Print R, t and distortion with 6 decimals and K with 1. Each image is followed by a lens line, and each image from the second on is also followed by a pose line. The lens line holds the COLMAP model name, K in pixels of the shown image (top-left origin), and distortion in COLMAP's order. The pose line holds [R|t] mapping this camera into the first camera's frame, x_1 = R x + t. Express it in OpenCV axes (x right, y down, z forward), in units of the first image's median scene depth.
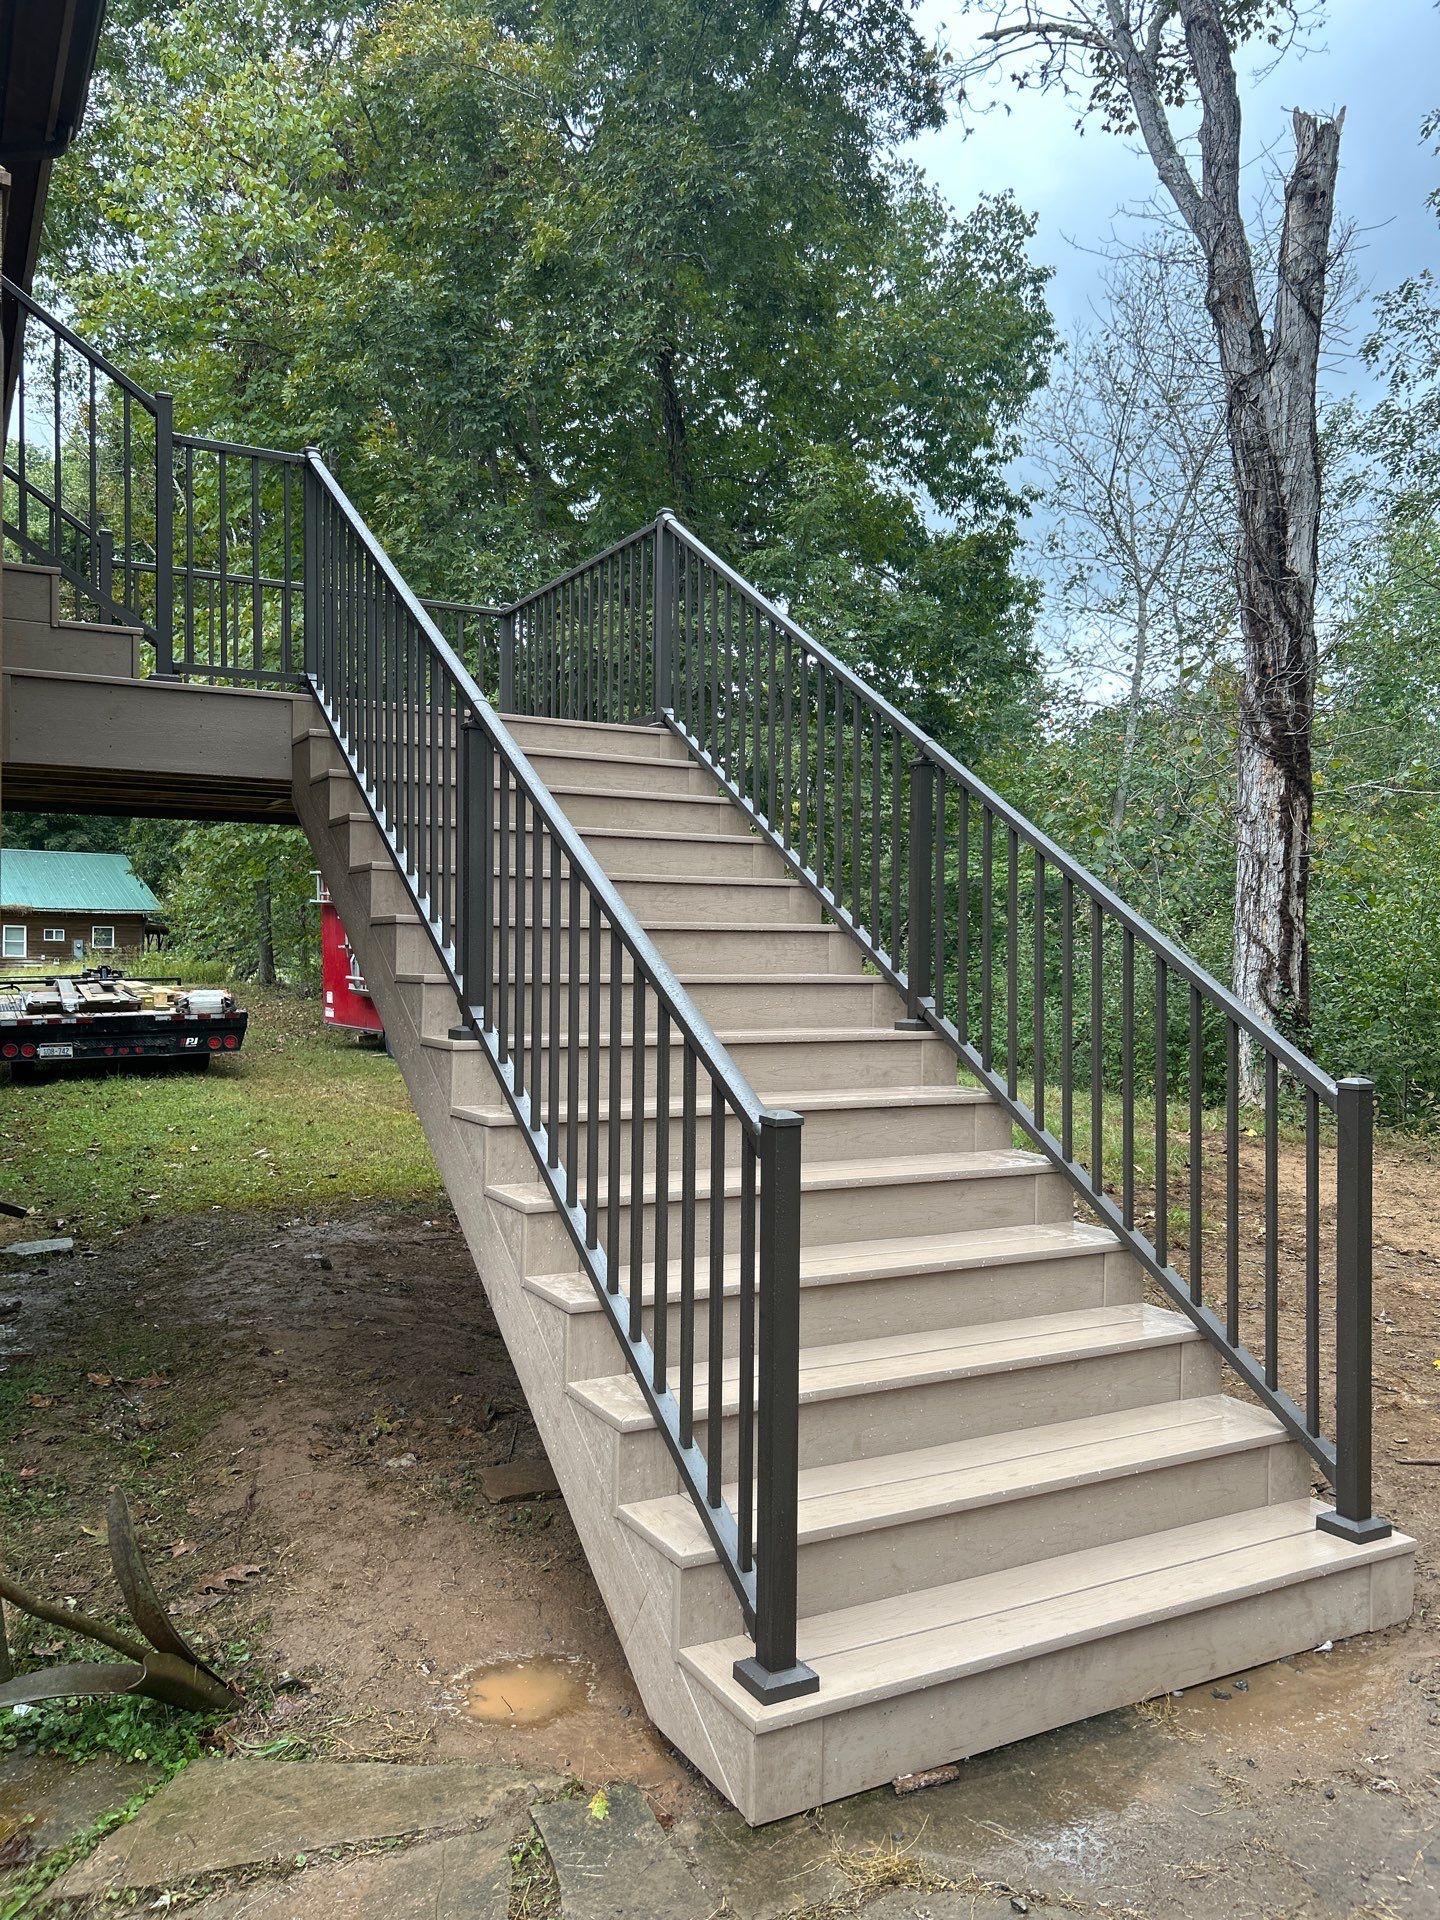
lens RADIAL K [[1439.6, 0, 715.6], [0, 1439.6, 948.6], [0, 0, 1]] dist [0.023521, -0.017807]
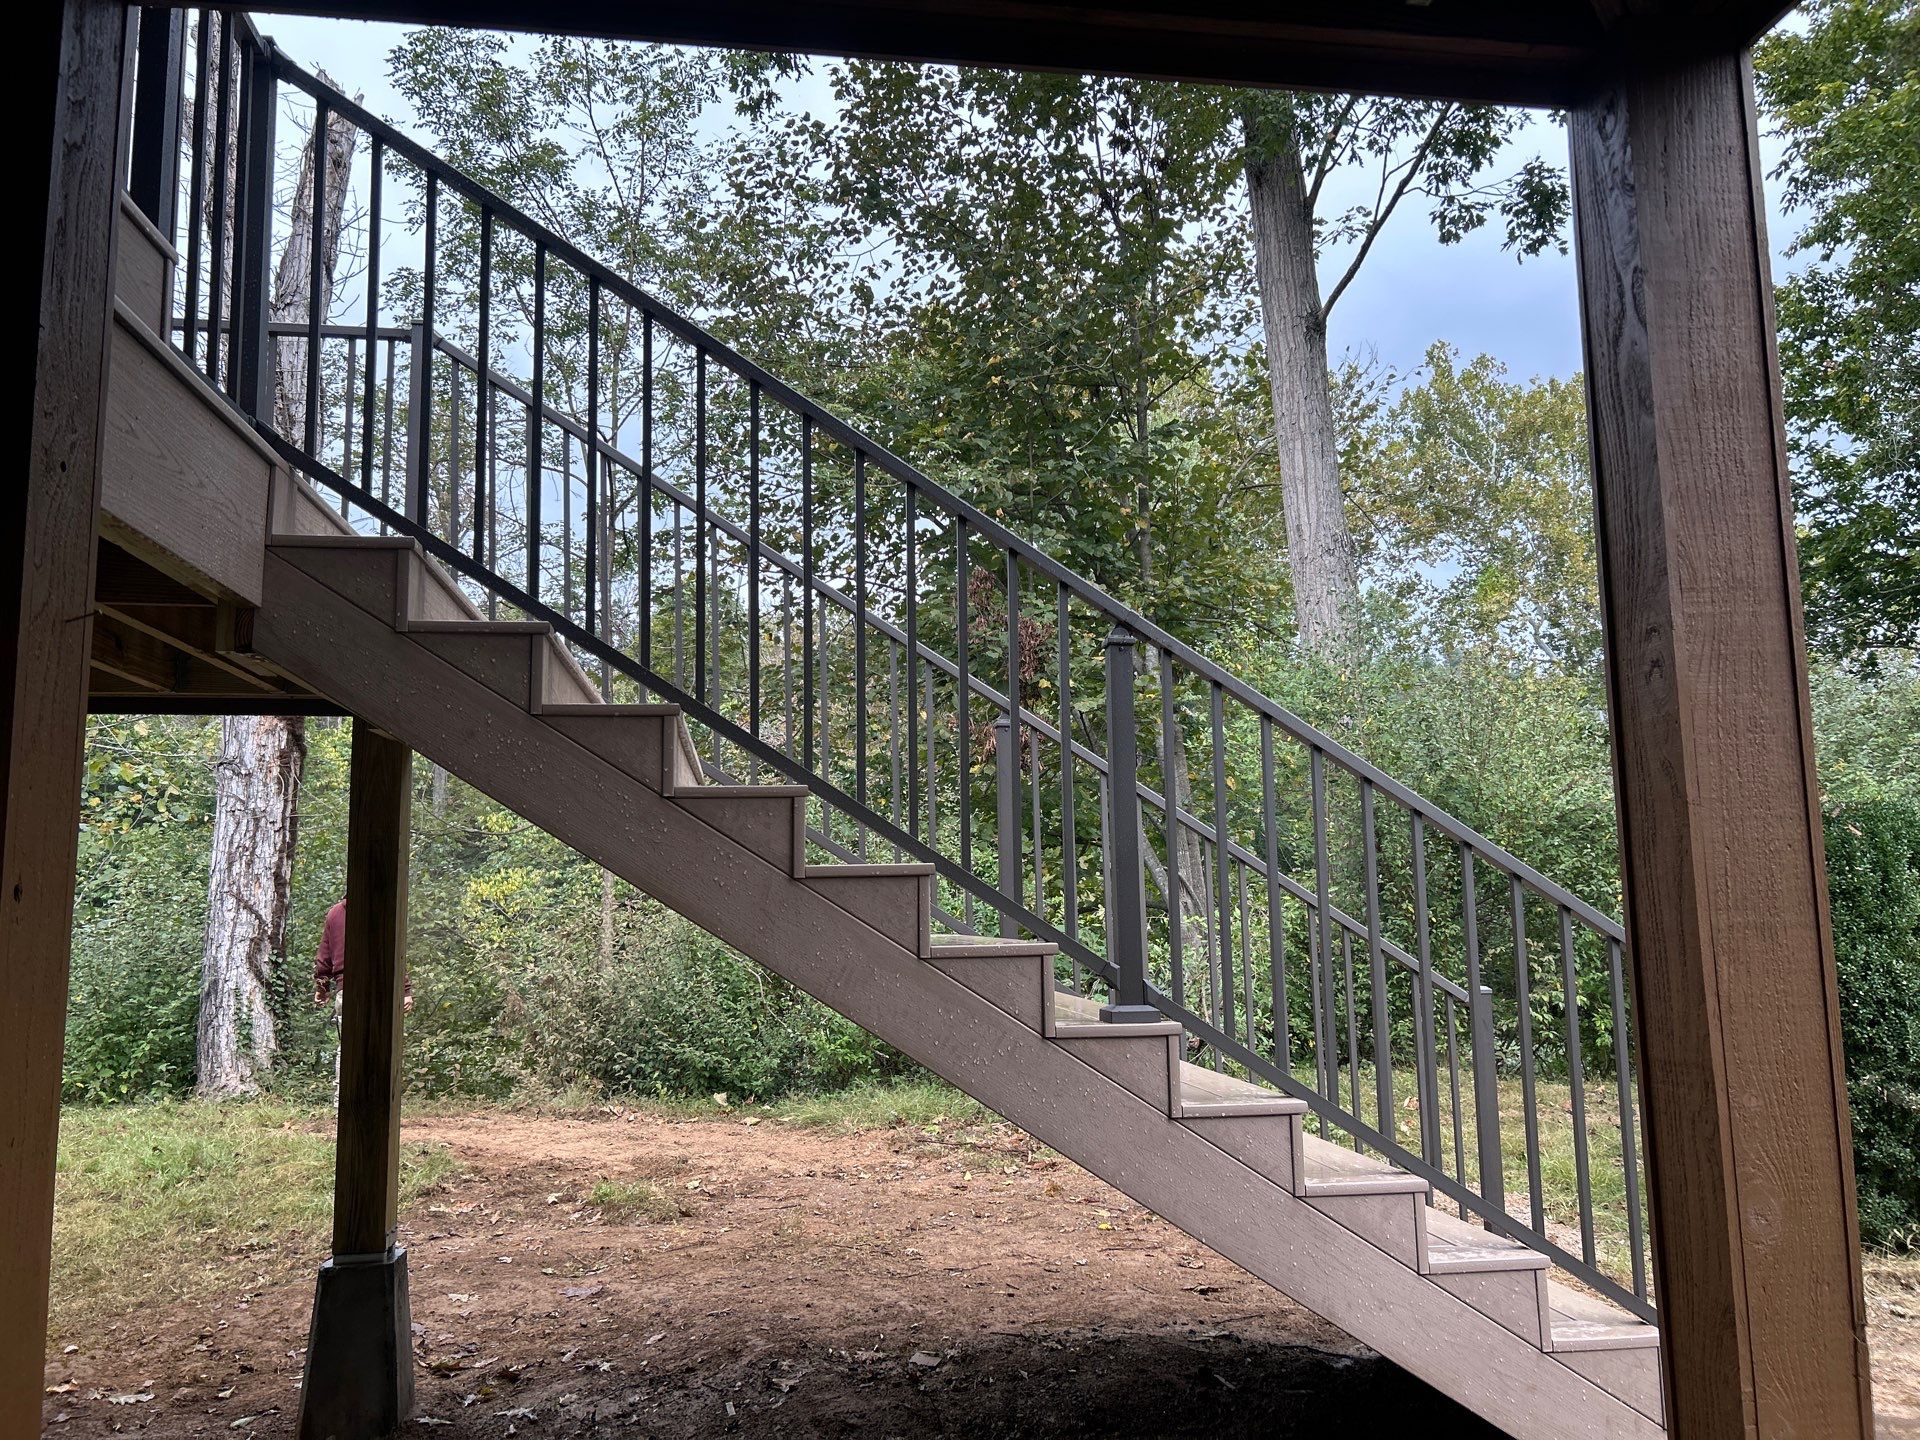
lens RADIAL K [[1439.6, 0, 959.0], [0, 1439.6, 722.6], [0, 0, 1]] dist [0.023521, -0.017807]
pose [[0.302930, 0.104310, 0.947287, -0.540384], [0.017148, 0.993234, -0.114854, -0.012244], [-0.952859, 0.051037, 0.299091, 0.449944]]
